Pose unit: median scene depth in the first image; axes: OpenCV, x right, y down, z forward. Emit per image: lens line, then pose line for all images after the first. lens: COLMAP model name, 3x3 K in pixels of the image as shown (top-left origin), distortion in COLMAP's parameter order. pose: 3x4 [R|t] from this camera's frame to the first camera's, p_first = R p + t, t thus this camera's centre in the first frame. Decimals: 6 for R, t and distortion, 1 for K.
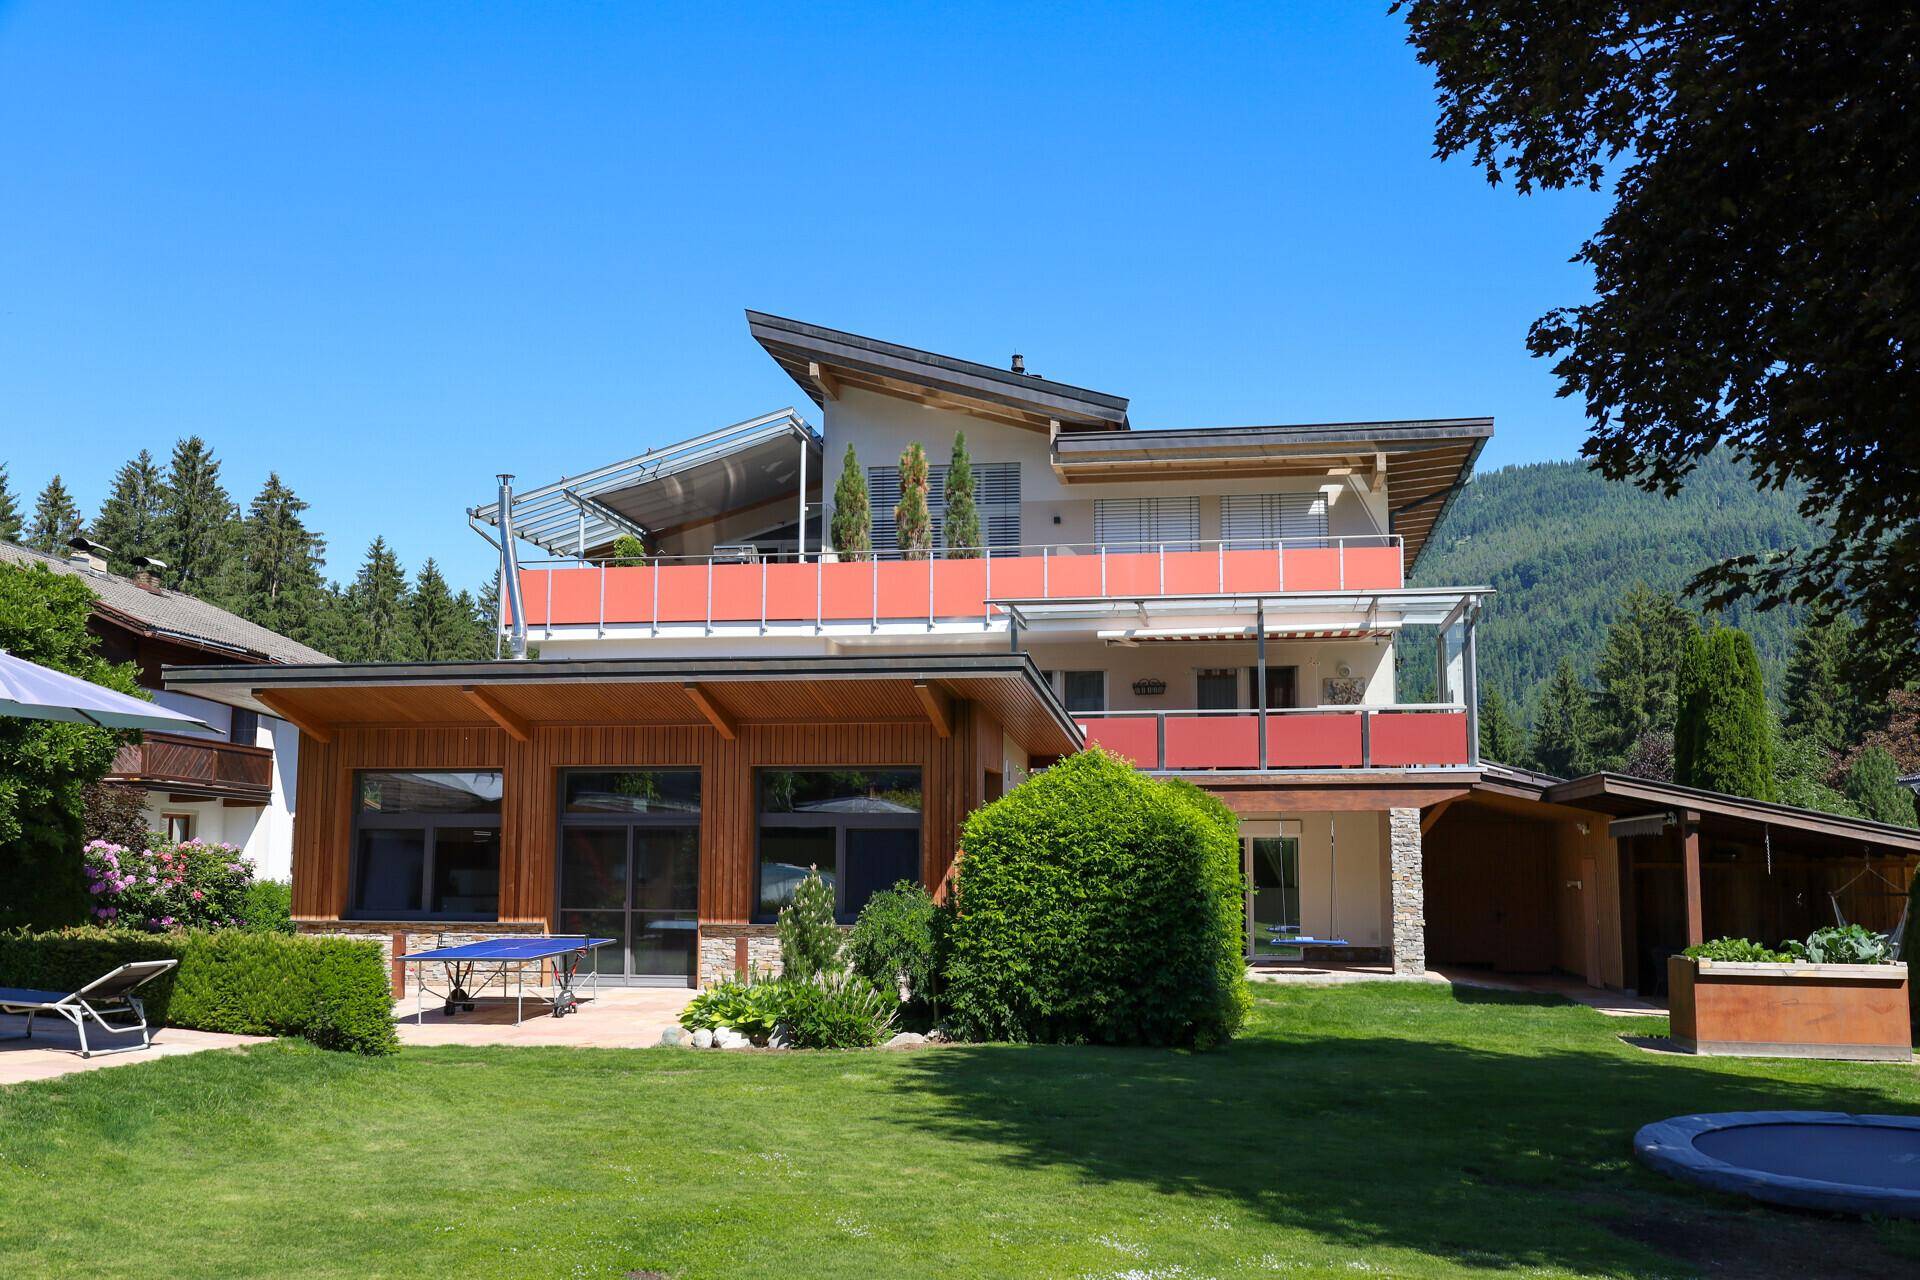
lens RADIAL K [[1687.4, 0, 926.2], [0, 1687.4, 639.6], [0, 0, 1]] dist [-0.040781, 0.049113]
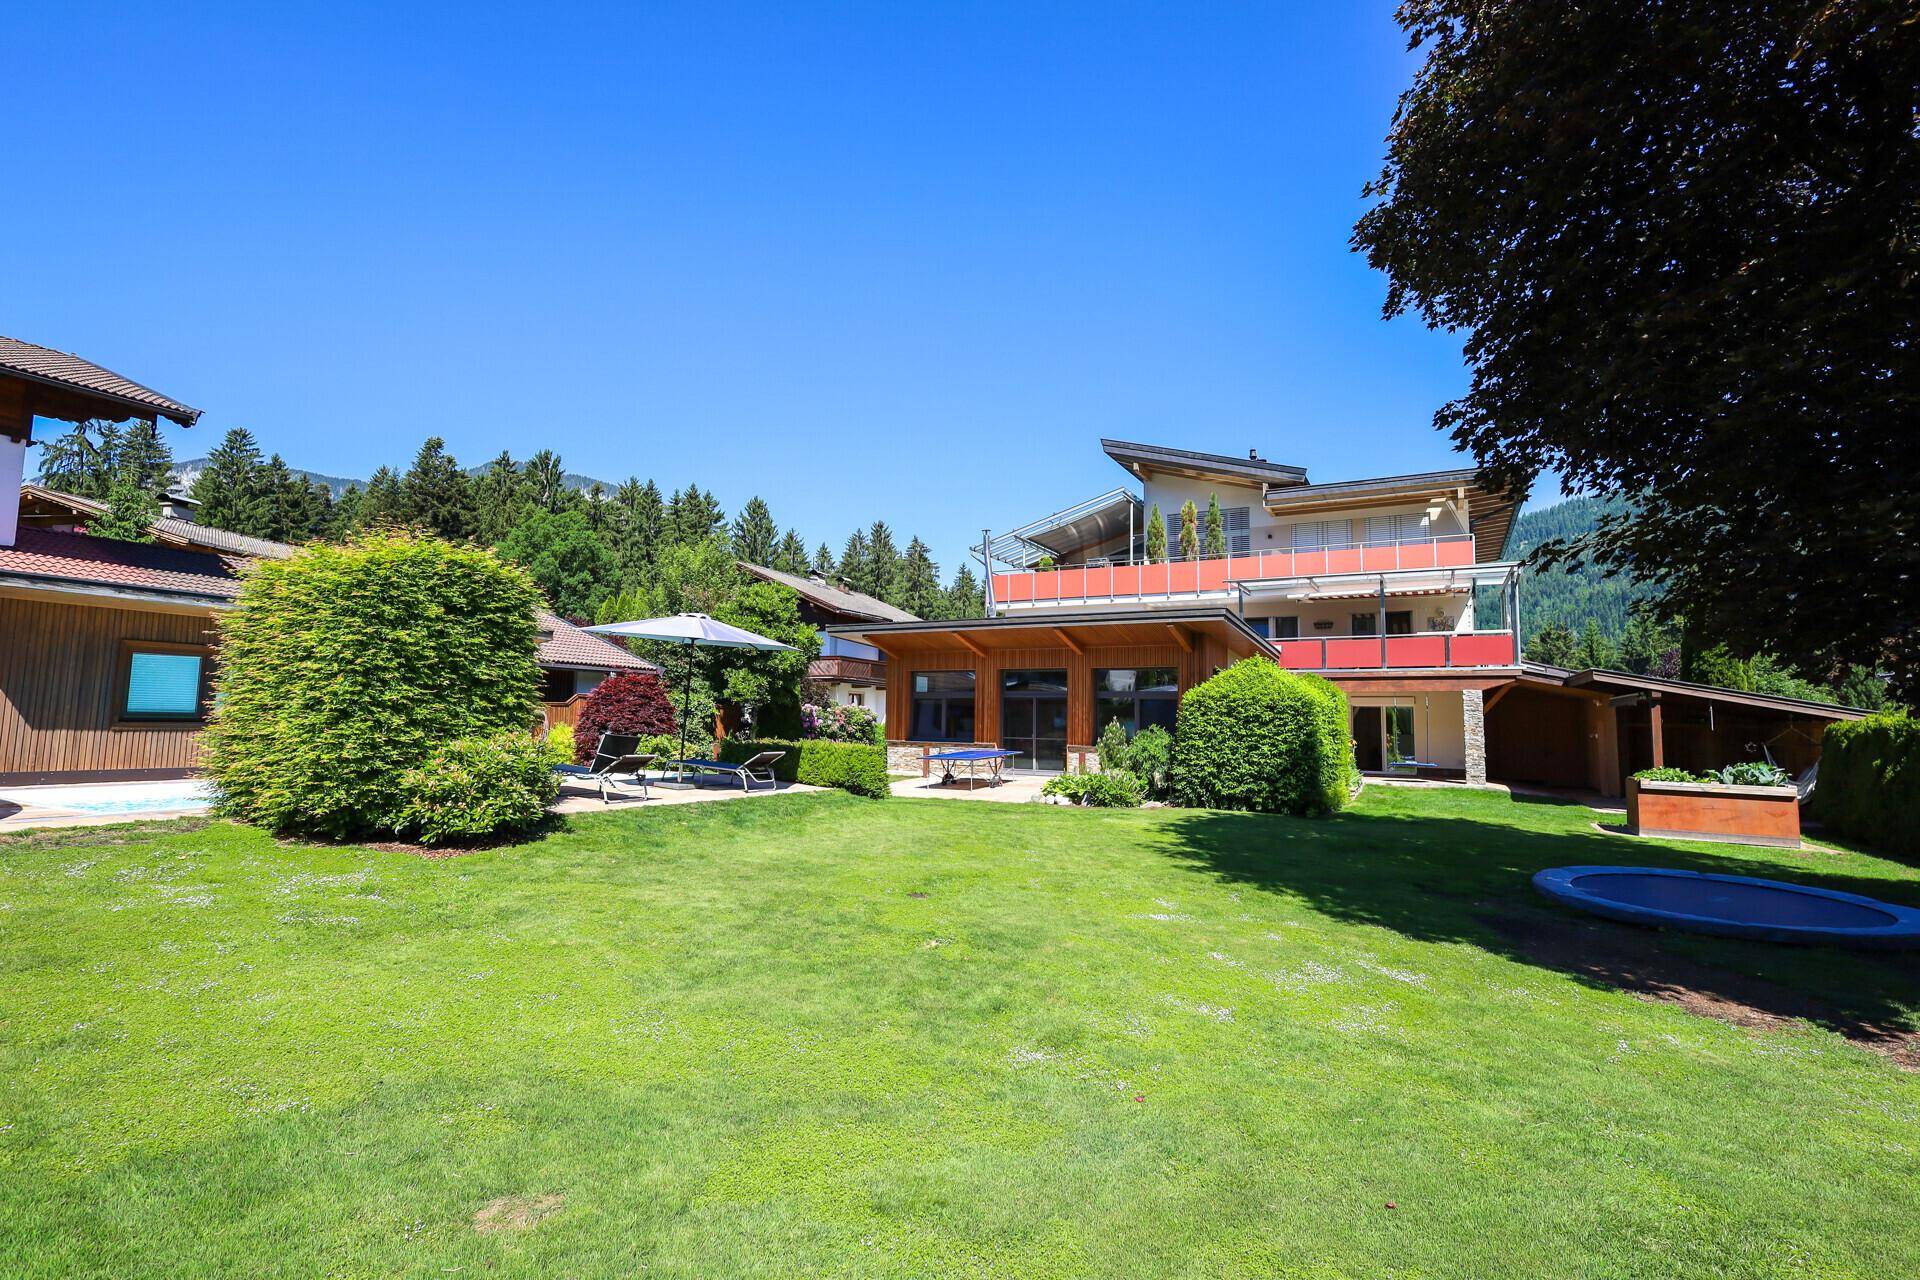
lens RADIAL K [[840.8, 0, 946.7], [0, 840.8, 639.7], [0, 0, 1]] dist [-0.018844, 0.010665]
pose [[0.944244, -0.018292, -0.328737, 0.059287], [0.030548, 0.999016, 0.032156, 0.003520], [0.327825, -0.040405, 0.943874, -0.000235]]
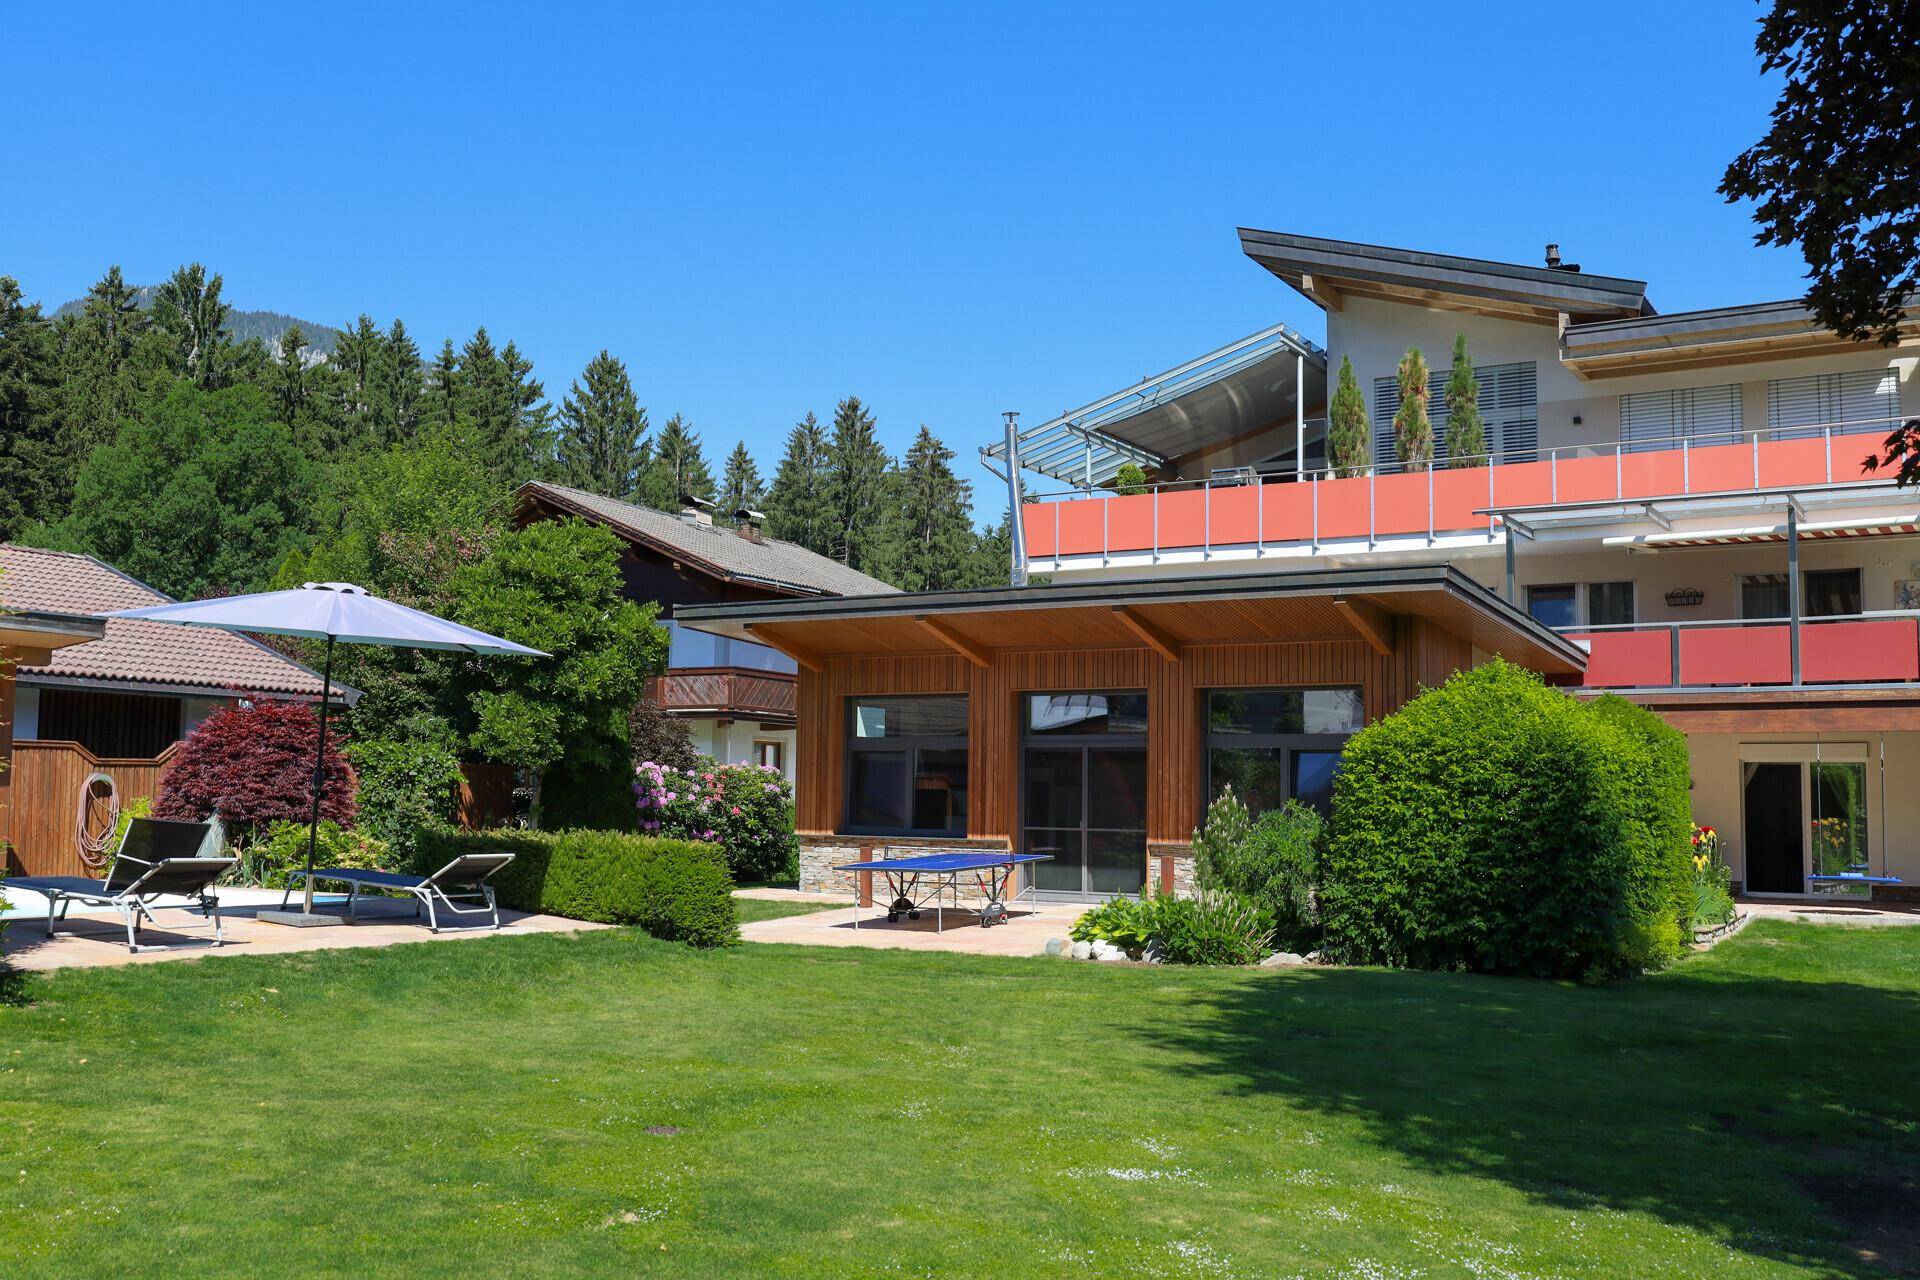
lens RADIAL K [[1687.4, 0, 926.2], [0, 1687.4, 639.6], [0, 0, 1]] dist [-0.040781, 0.049113]
pose [[0.931952, -0.022771, -0.361866, 0.104080], [0.037743, 0.998697, 0.034360, 0.005741], [0.360612, -0.045680, 0.931597, 0.010037]]
